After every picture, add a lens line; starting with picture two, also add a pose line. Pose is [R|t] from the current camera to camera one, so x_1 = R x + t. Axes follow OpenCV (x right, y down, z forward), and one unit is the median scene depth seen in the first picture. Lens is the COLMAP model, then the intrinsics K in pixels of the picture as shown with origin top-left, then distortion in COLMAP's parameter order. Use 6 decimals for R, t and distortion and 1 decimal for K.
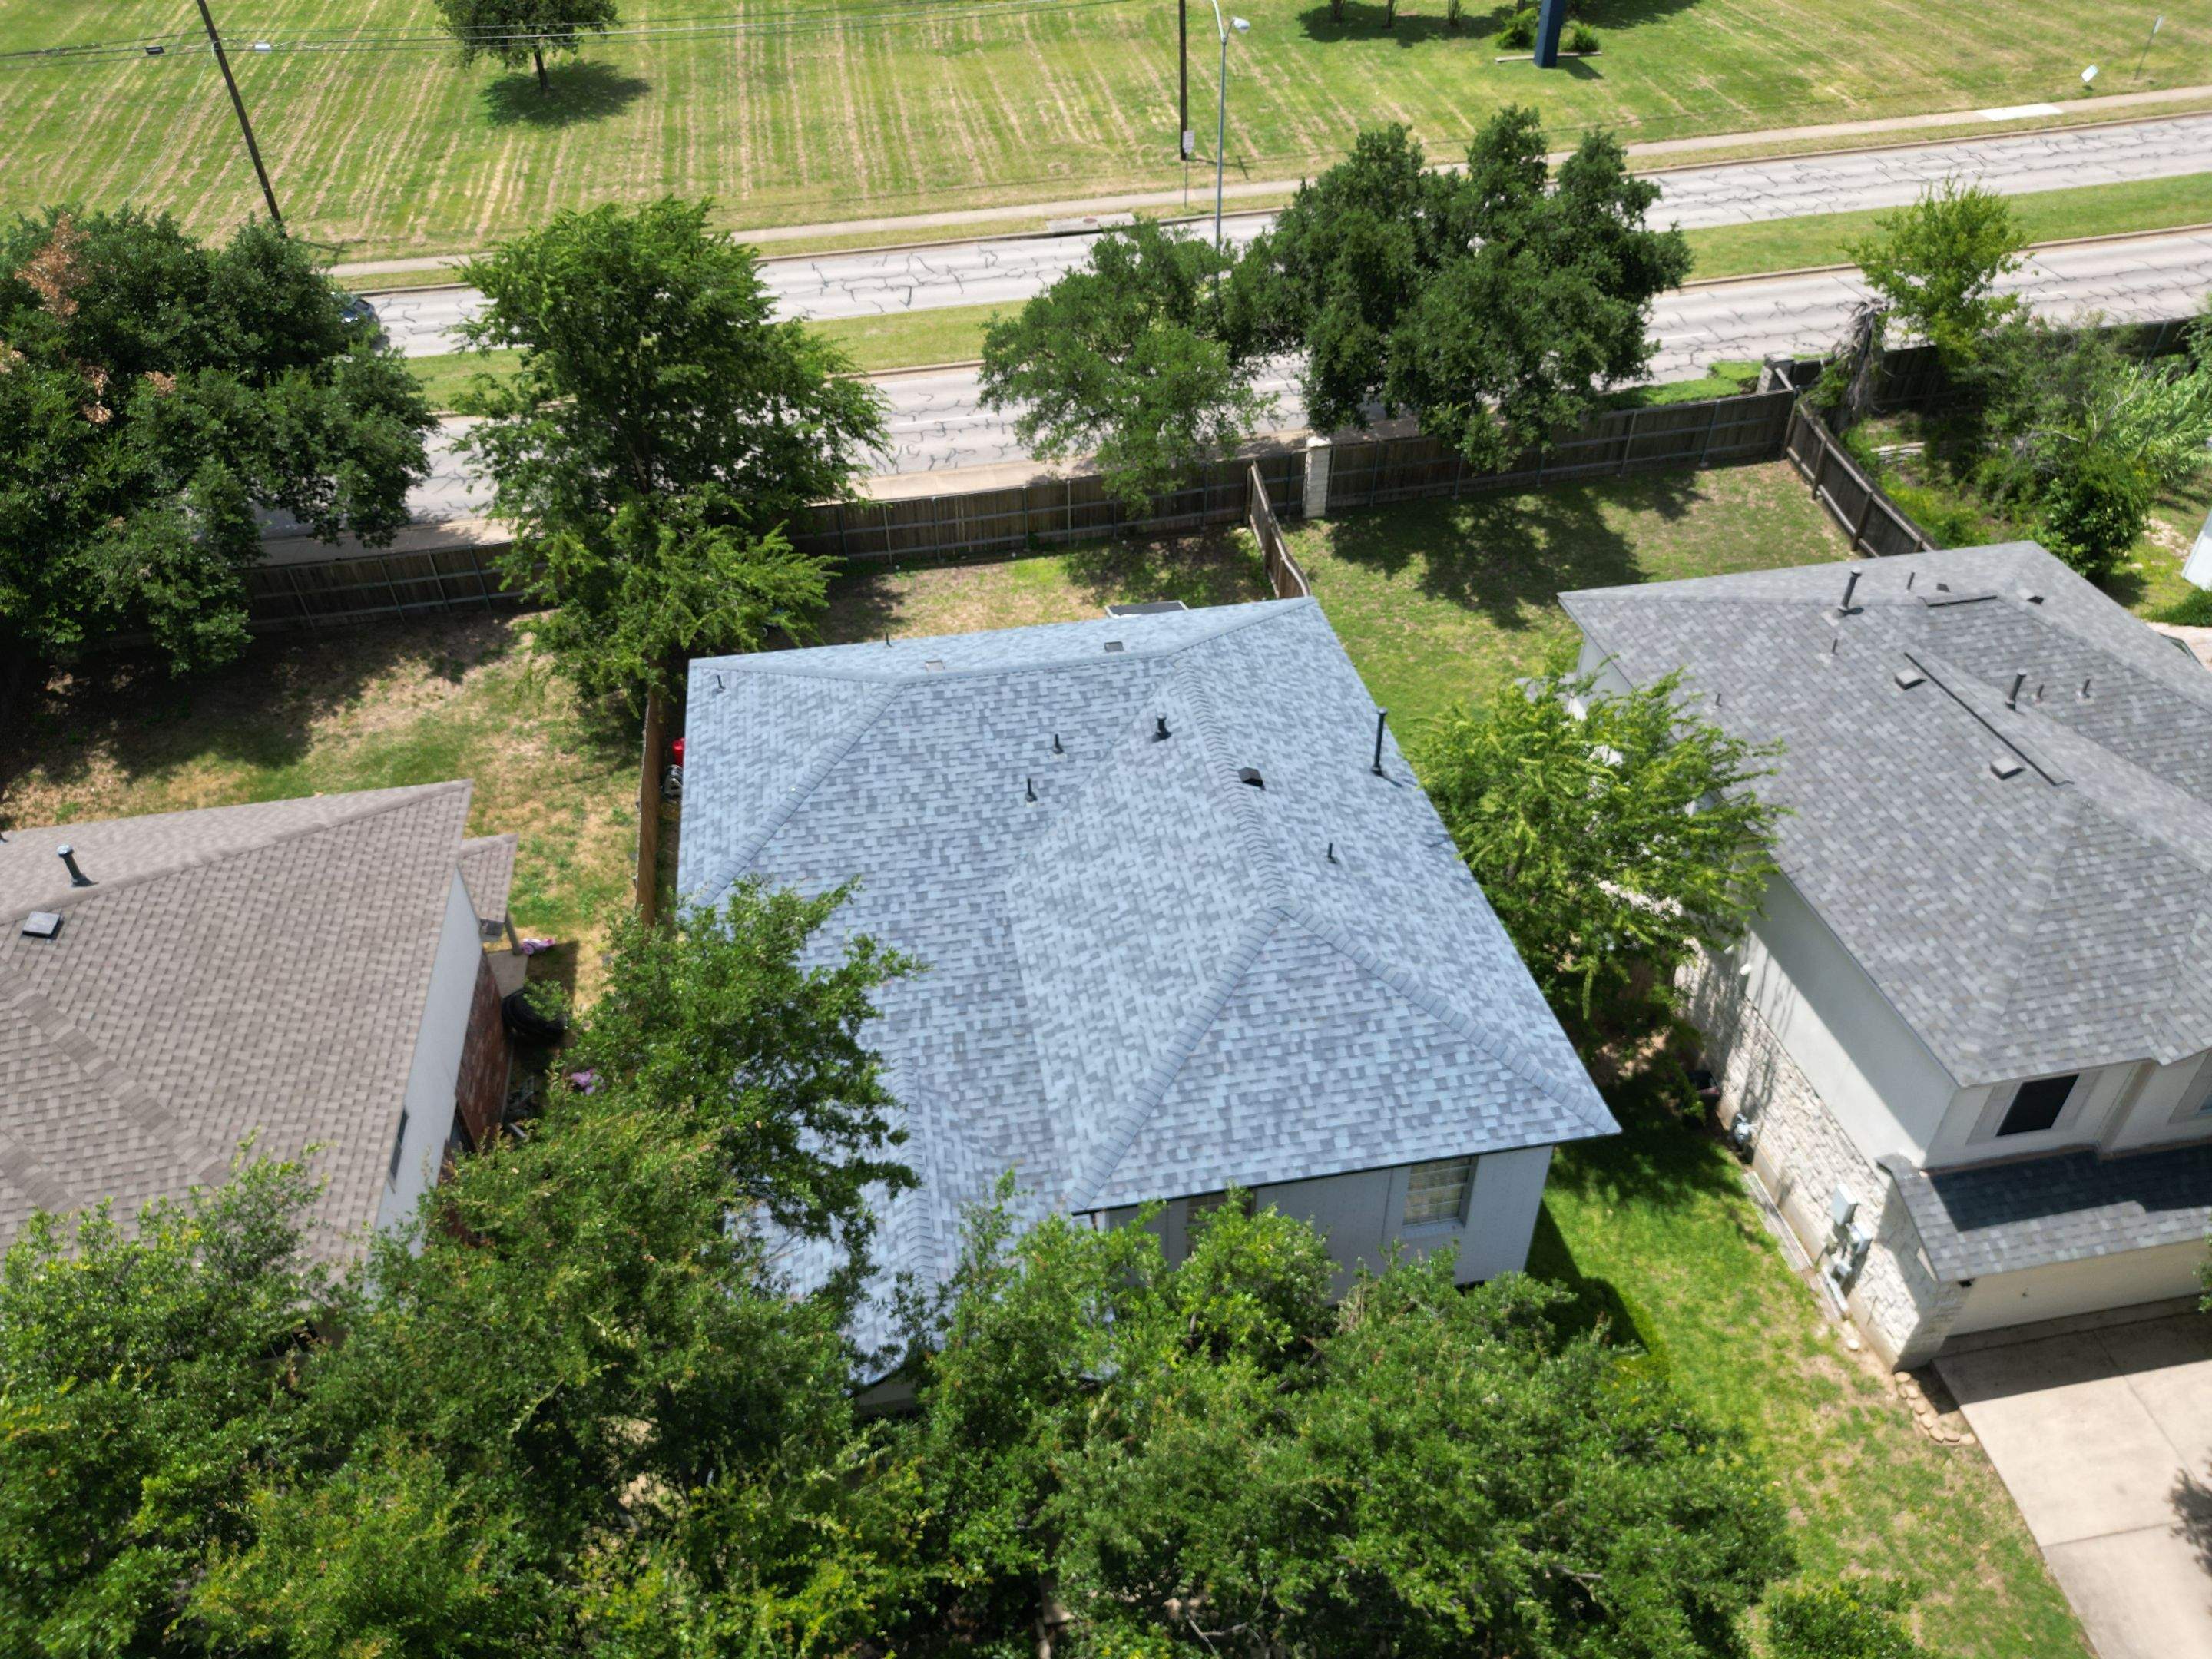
lens RADIAL K [[1564.8, 0, 1094.0], [0, 1564.8, 800.1], [0, 0, 1]] dist [0.063482, -0.059583]
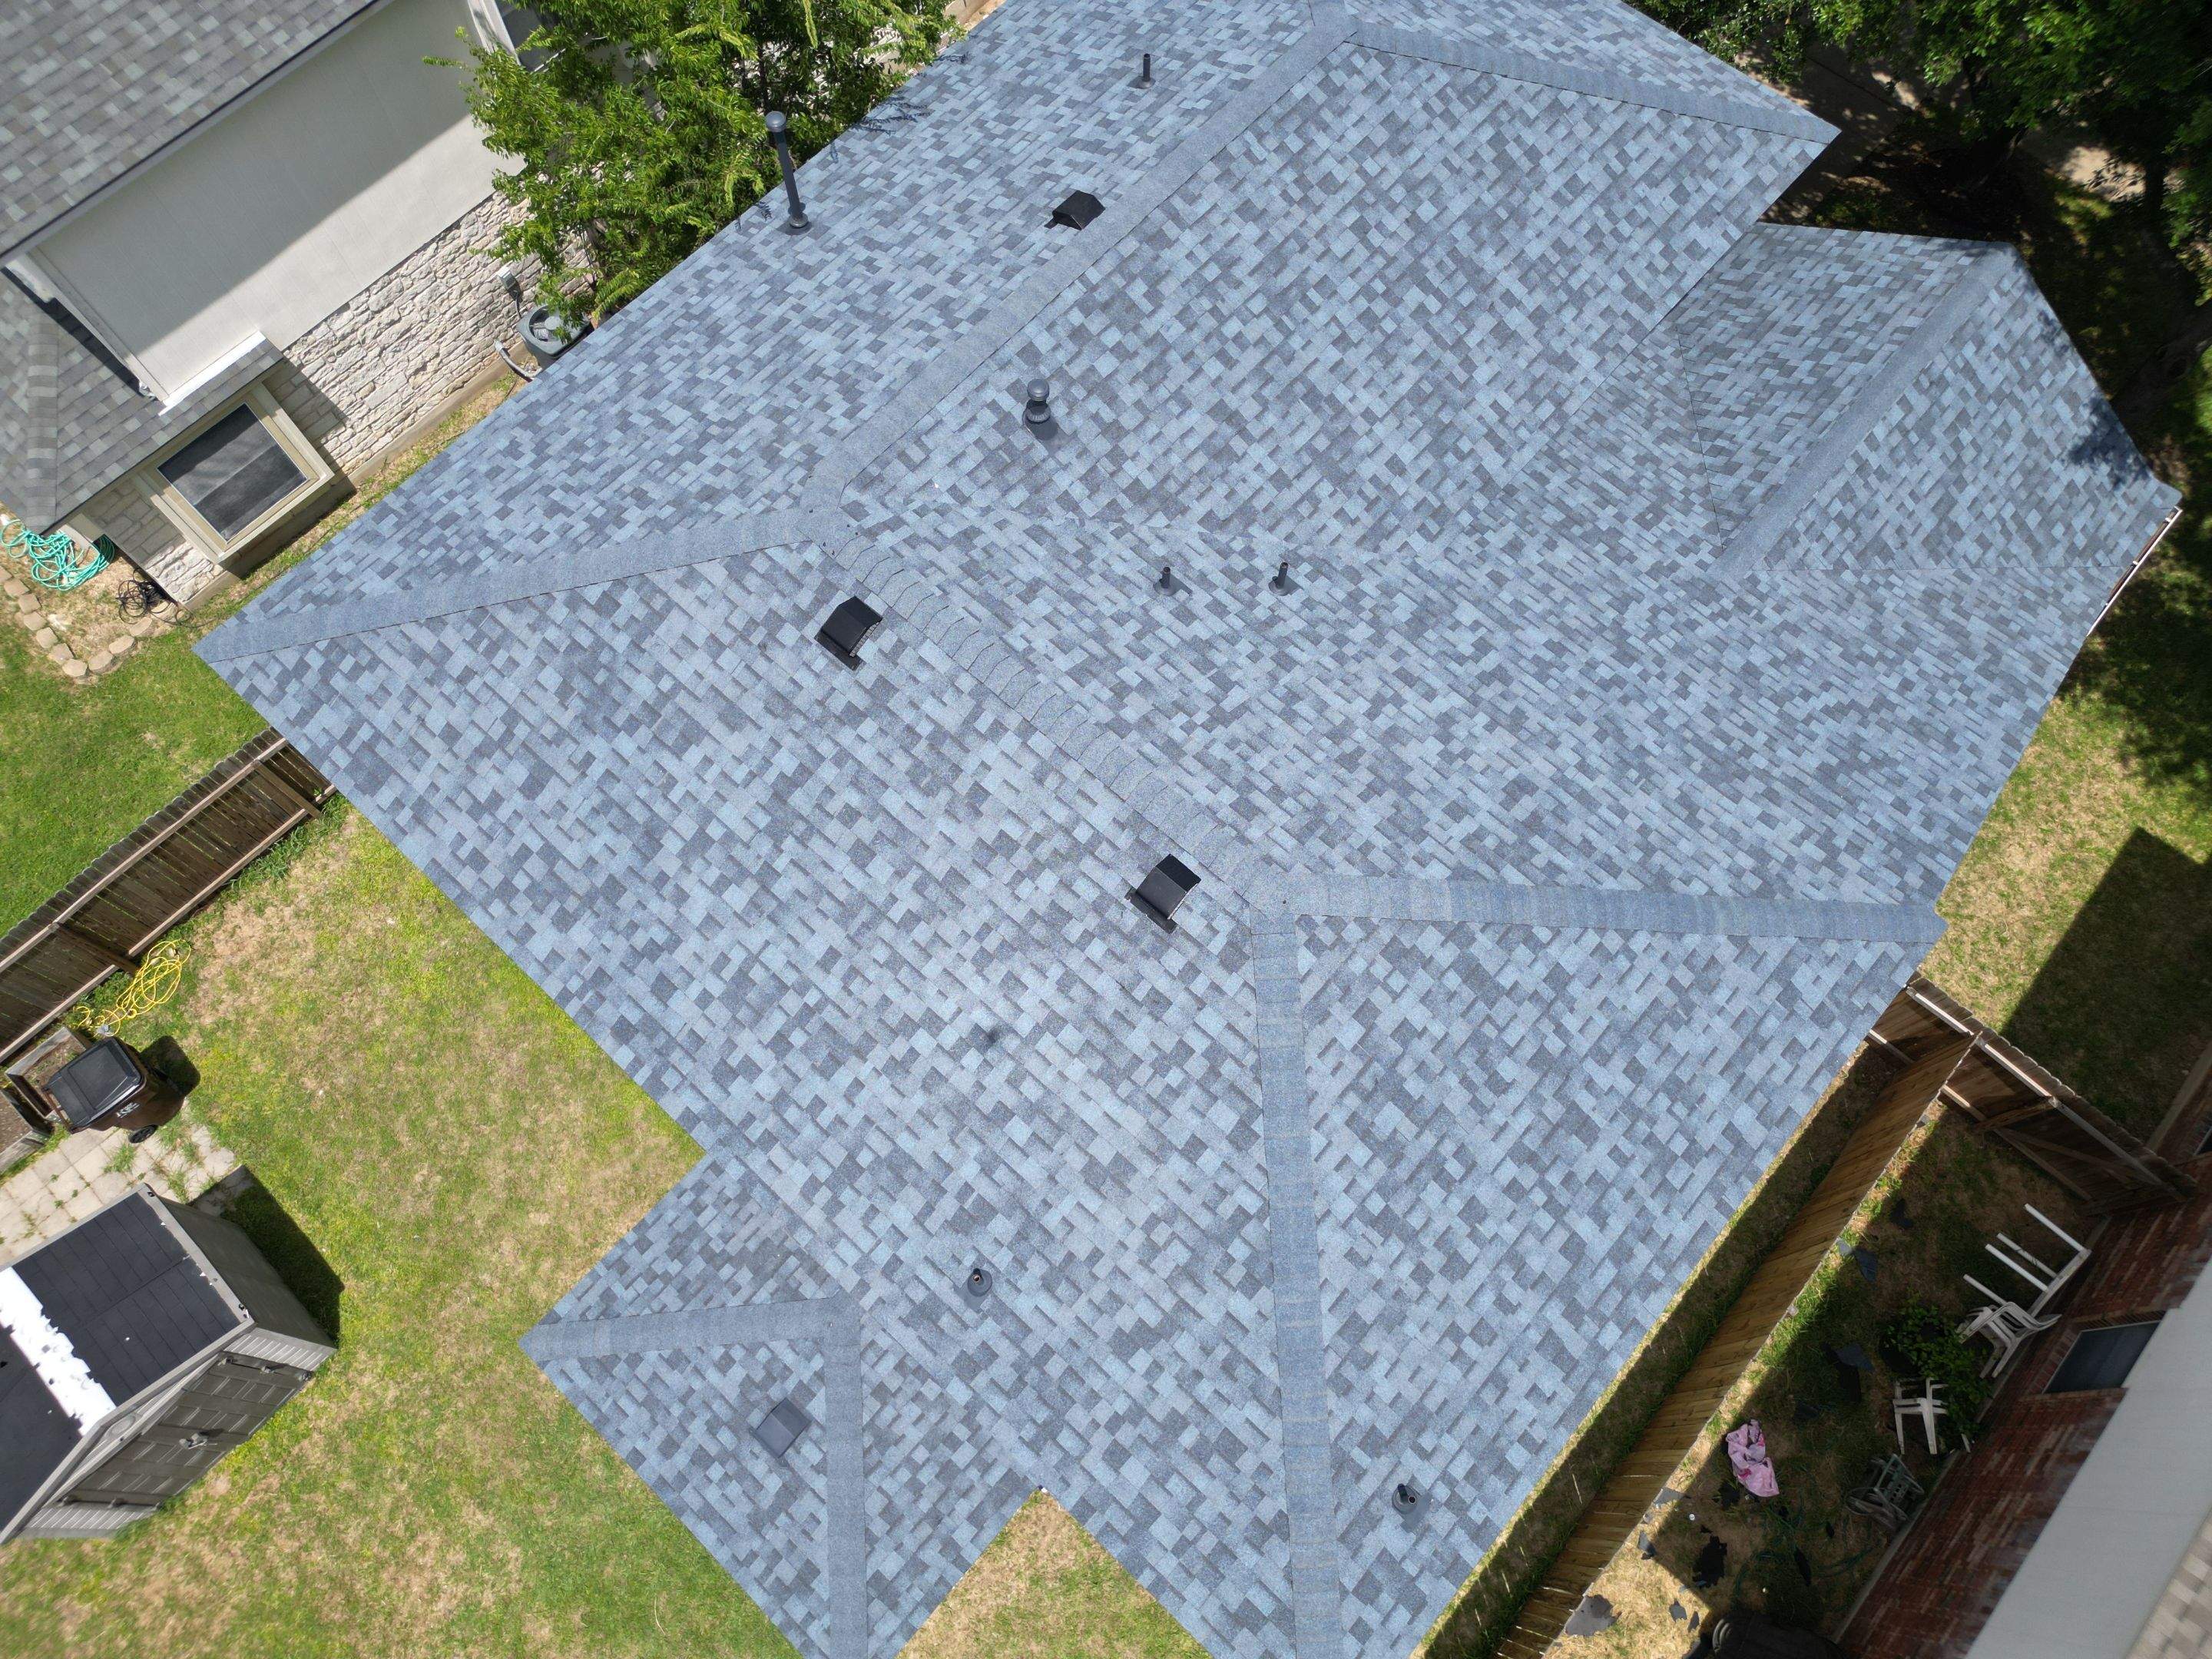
lens RADIAL K [[1564.8, 0, 1097.0], [0, 1564.8, 832.6], [0, 0, 1]] dist [0.063482, -0.059583]
pose [[-0.615938, -0.724569, 0.309226, -0.230658], [0.488832, -0.043705, 0.871283, -0.502343], [-0.617789, 0.687816, 0.381111, 0.945626]]
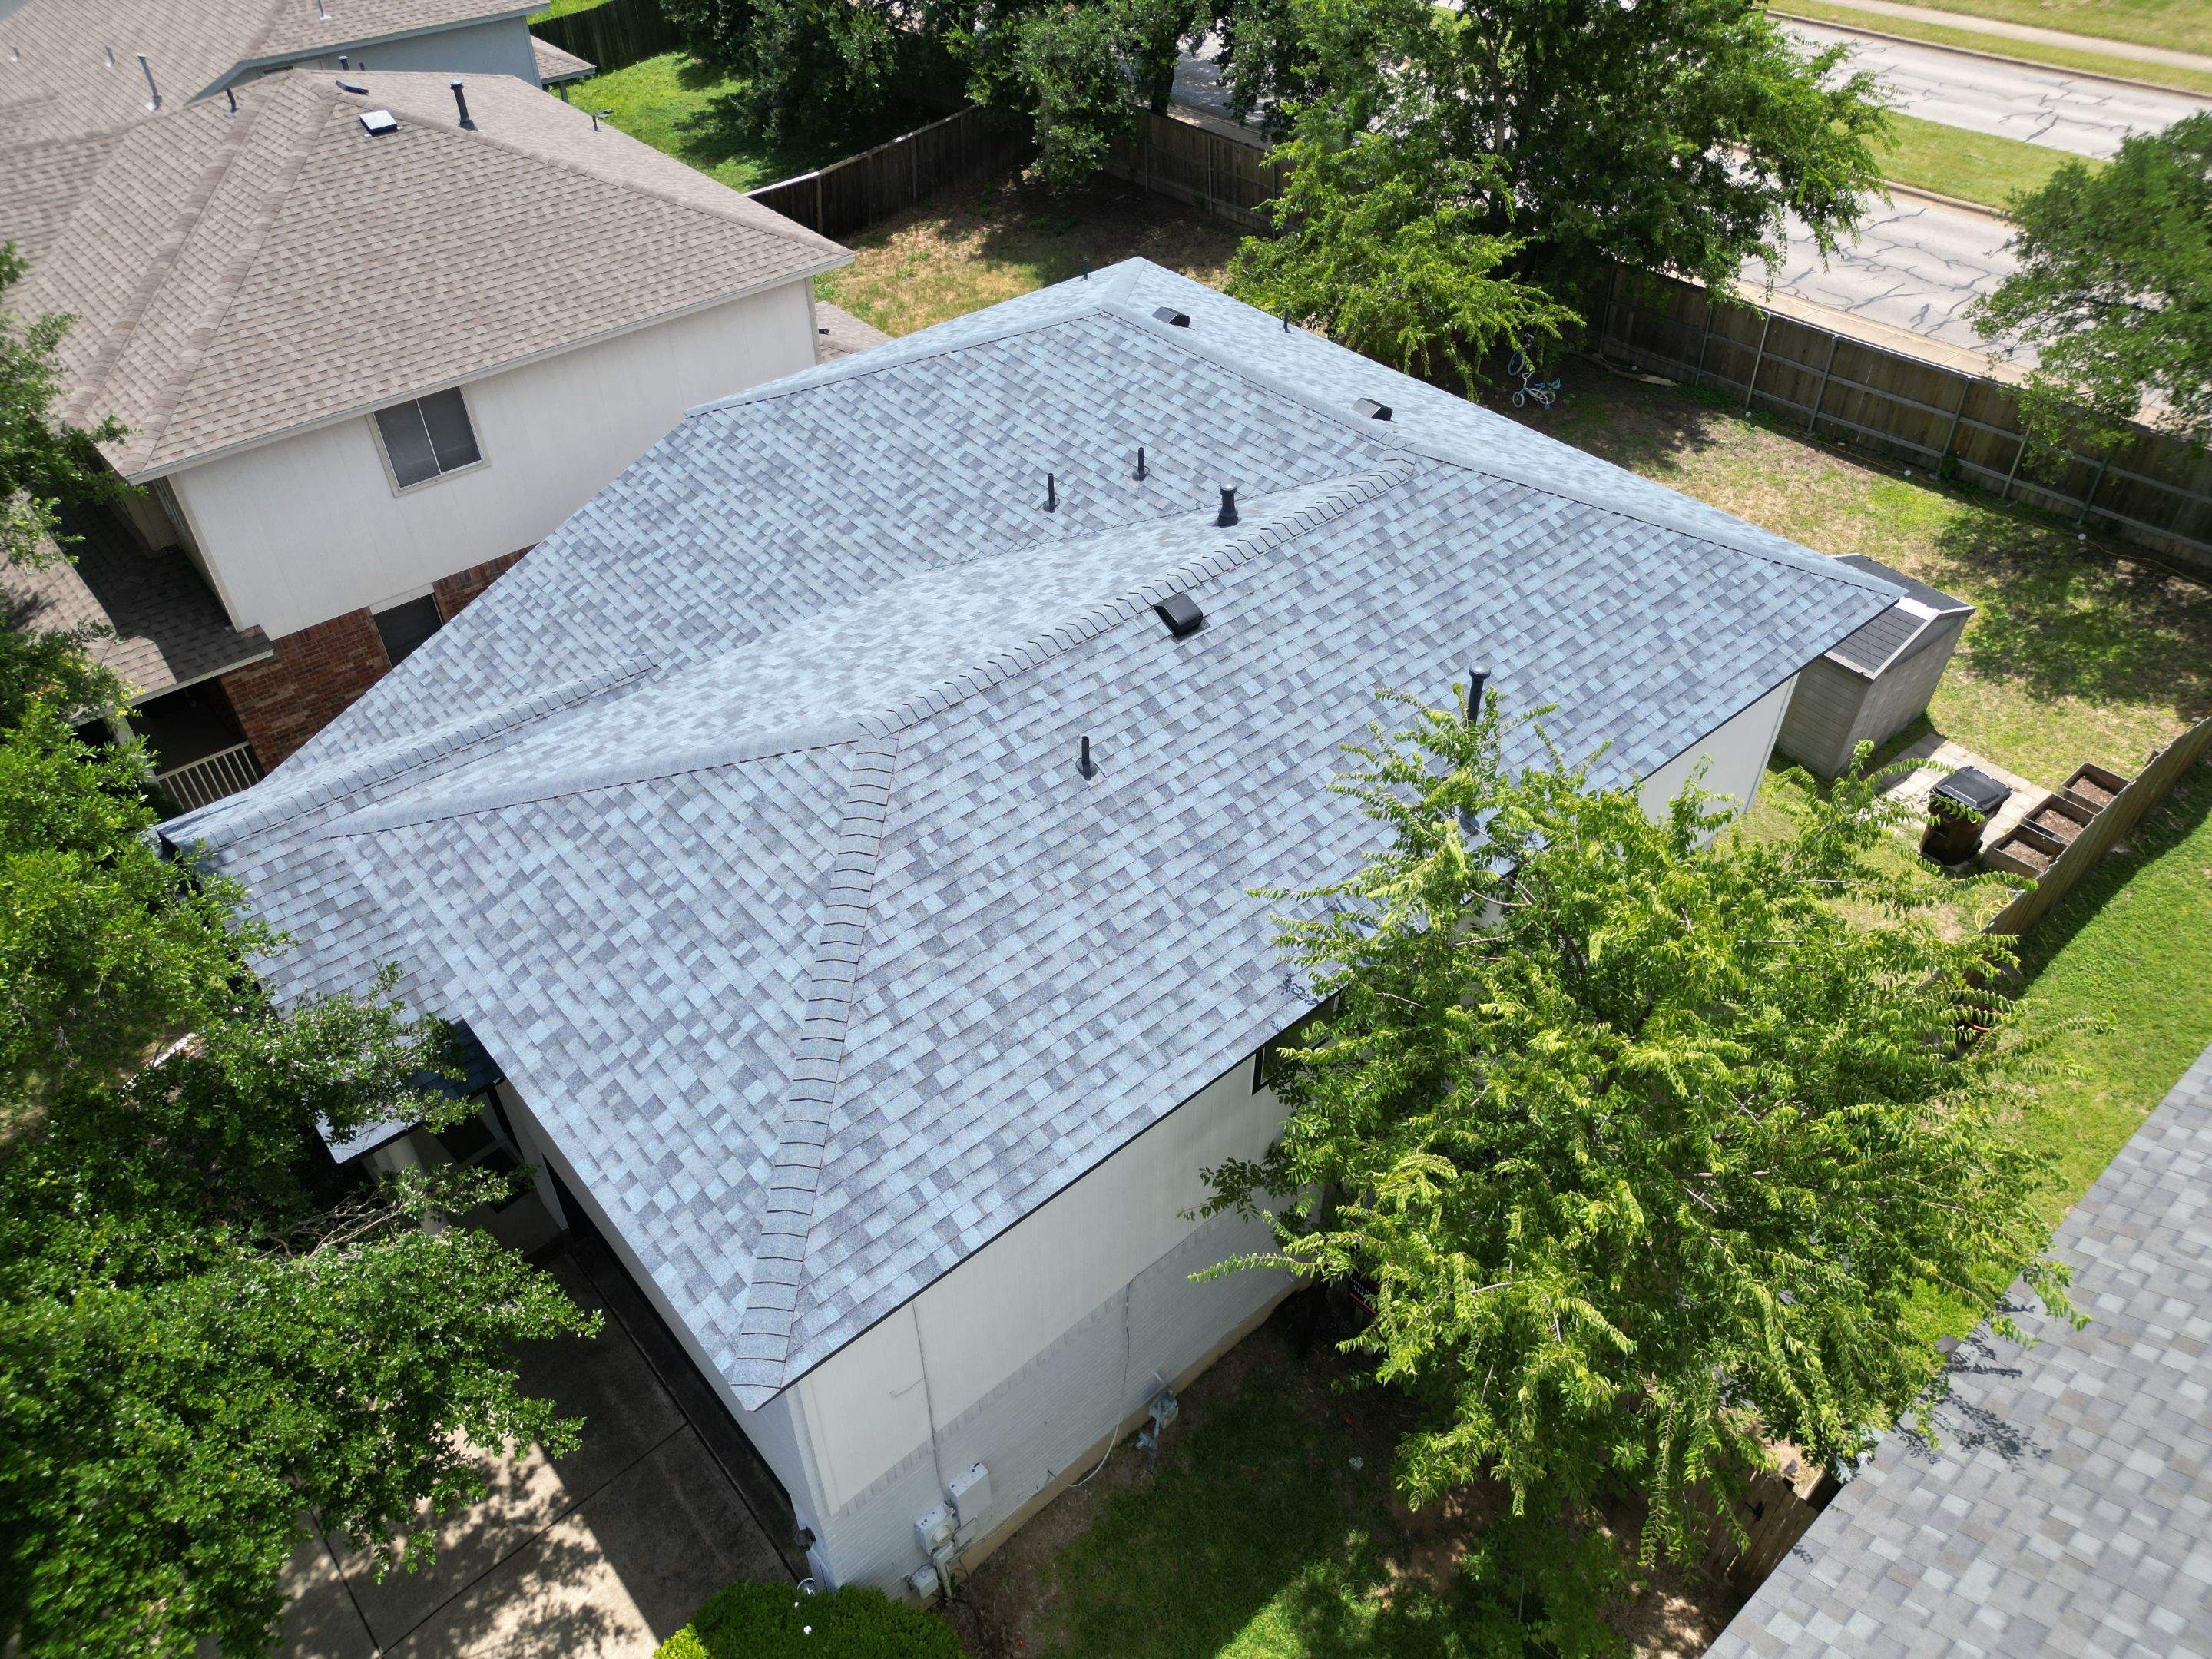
lens RADIAL K [[1564.8, 0, 1112.1], [0, 1564.8, 808.2], [0, 0, 1]] dist [0.063482, -0.059583]
pose [[0.514385, 0.570643, -0.640136, 0.502871], [-0.524881, 0.799810, 0.291212, -0.113262], [0.678165, 0.186200, 0.710930, 0.593569]]
